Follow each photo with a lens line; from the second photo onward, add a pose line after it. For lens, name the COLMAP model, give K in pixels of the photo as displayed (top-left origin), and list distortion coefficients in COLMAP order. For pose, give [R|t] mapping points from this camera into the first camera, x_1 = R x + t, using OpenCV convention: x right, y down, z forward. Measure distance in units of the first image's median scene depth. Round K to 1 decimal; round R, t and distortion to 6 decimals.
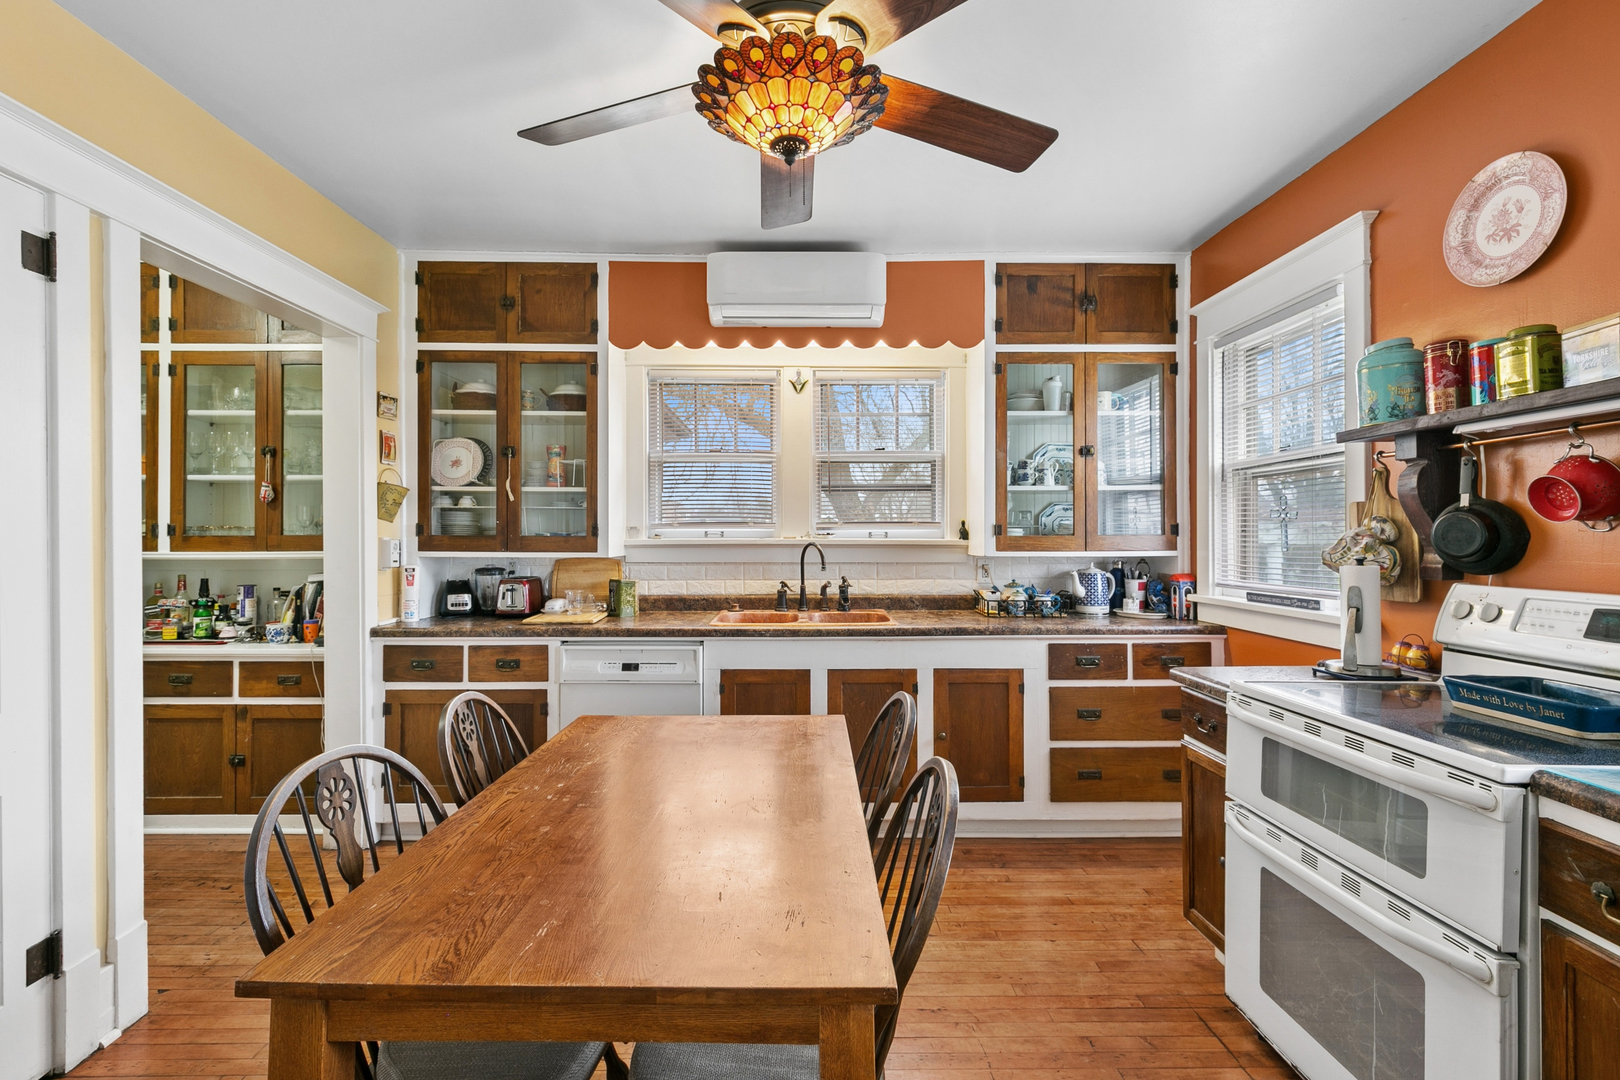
lens RADIAL K [[734.9, 0, 802.2], [0, 734.9, 532.5], [0, 0, 1]] dist [-0.000220, -0.000622]
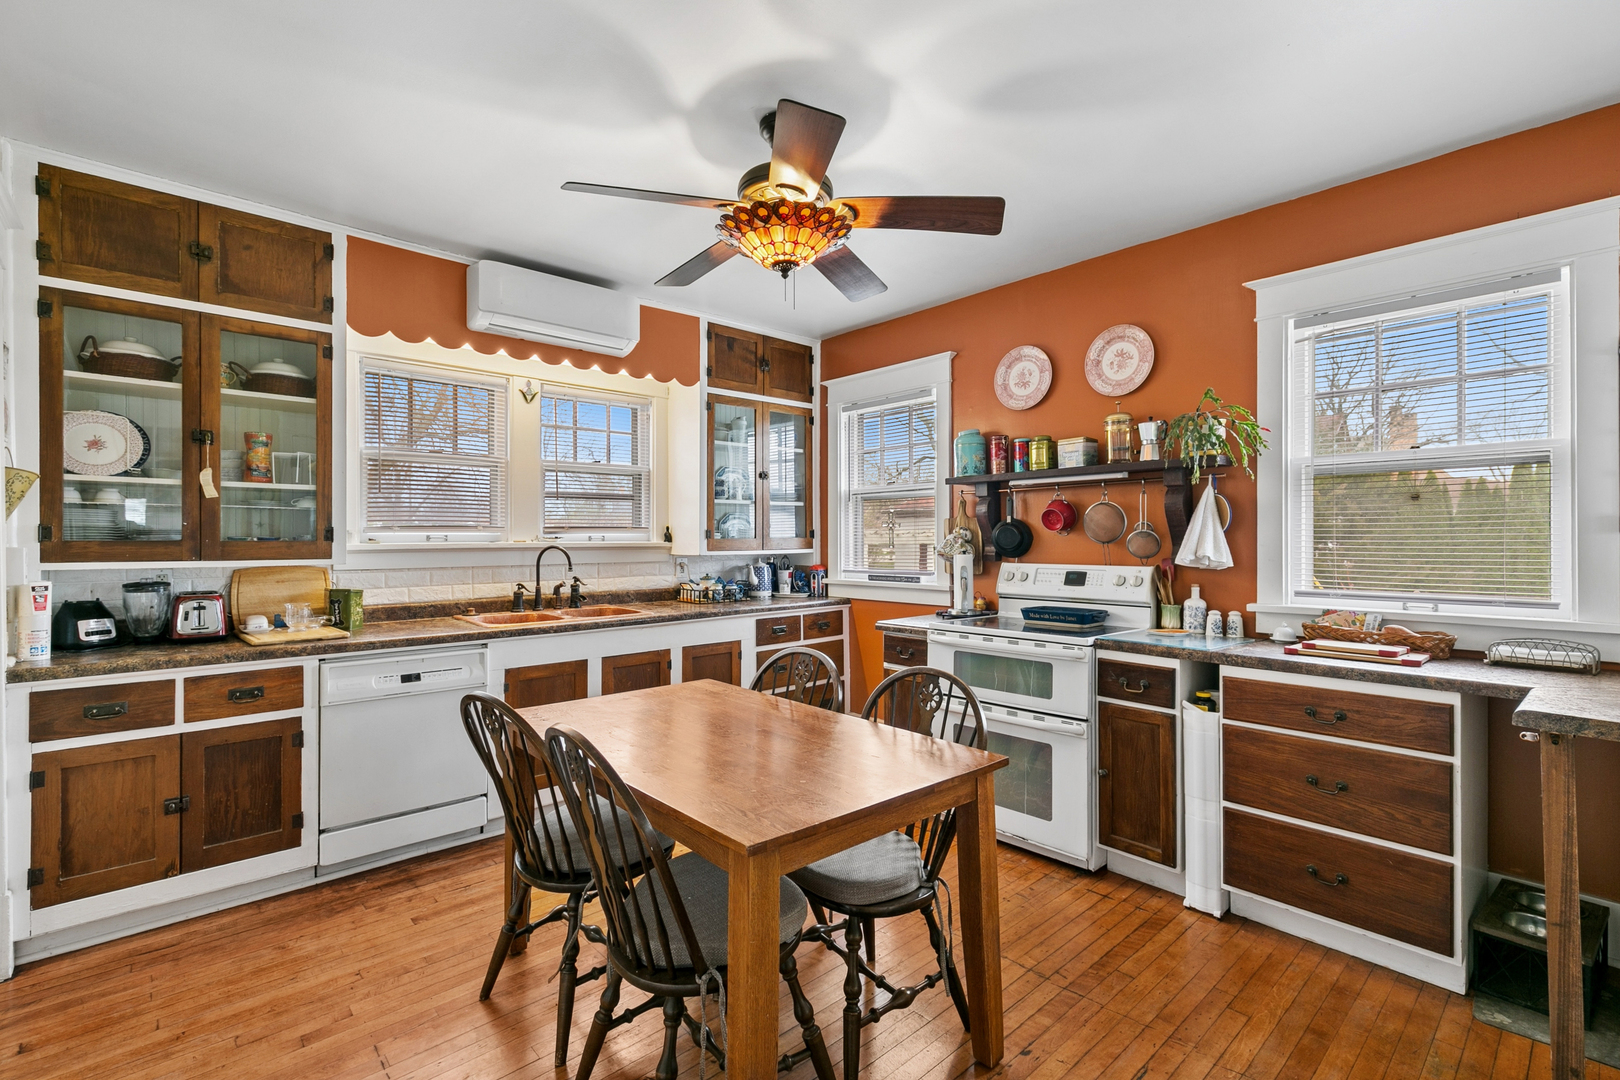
lens RADIAL K [[716.4, 0, 810.0], [0, 716.4, 540.0], [0, 0, 1]] dist [-0.000003, -0.000452]
pose [[0.747096, -0.004674, 0.664699, -0.423922], [0.000575, 0.999979, 0.006386, -0.001050], [-0.664715, -0.004388, 0.747084, -0.033455]]
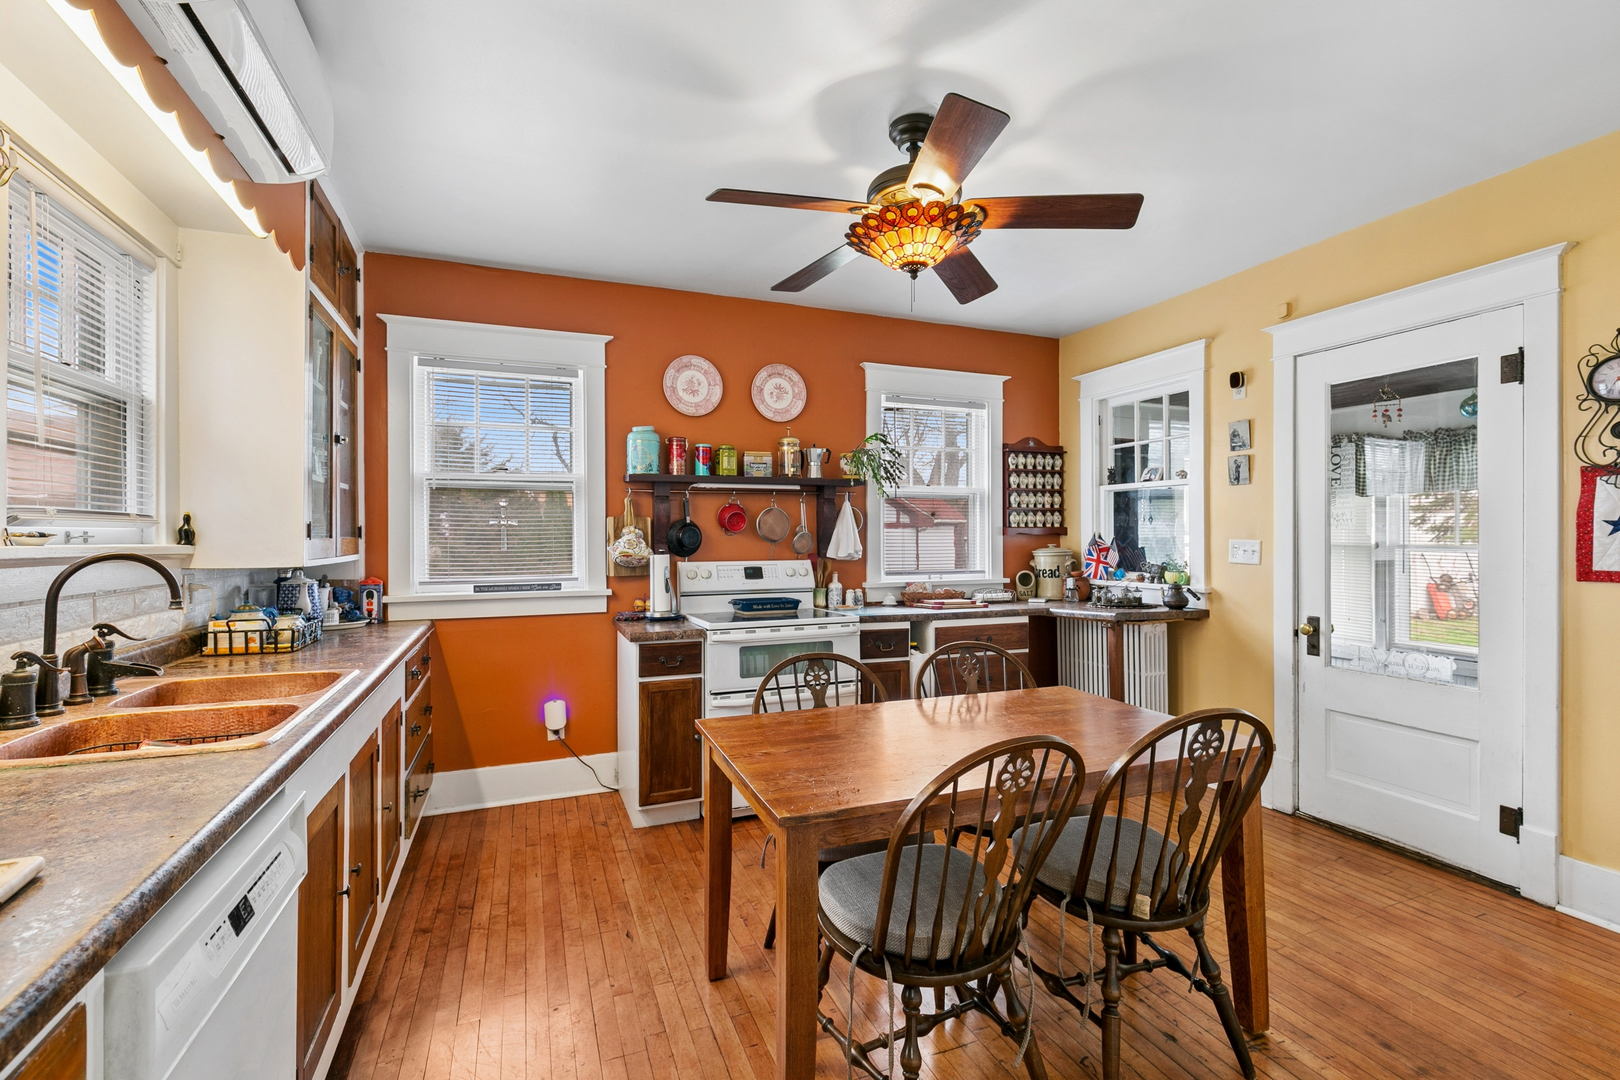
lens RADIAL K [[716.4, 0, 810.0], [0, 716.4, 540.0], [0, 0, 1]] dist [-0.000003, -0.000452]
pose [[-0.360330, -0.002143, 0.932822, -0.591642], [-0.001799, 0.999997, 0.001603, 0.004161], [-0.932823, -0.001100, -0.360333, 0.798566]]
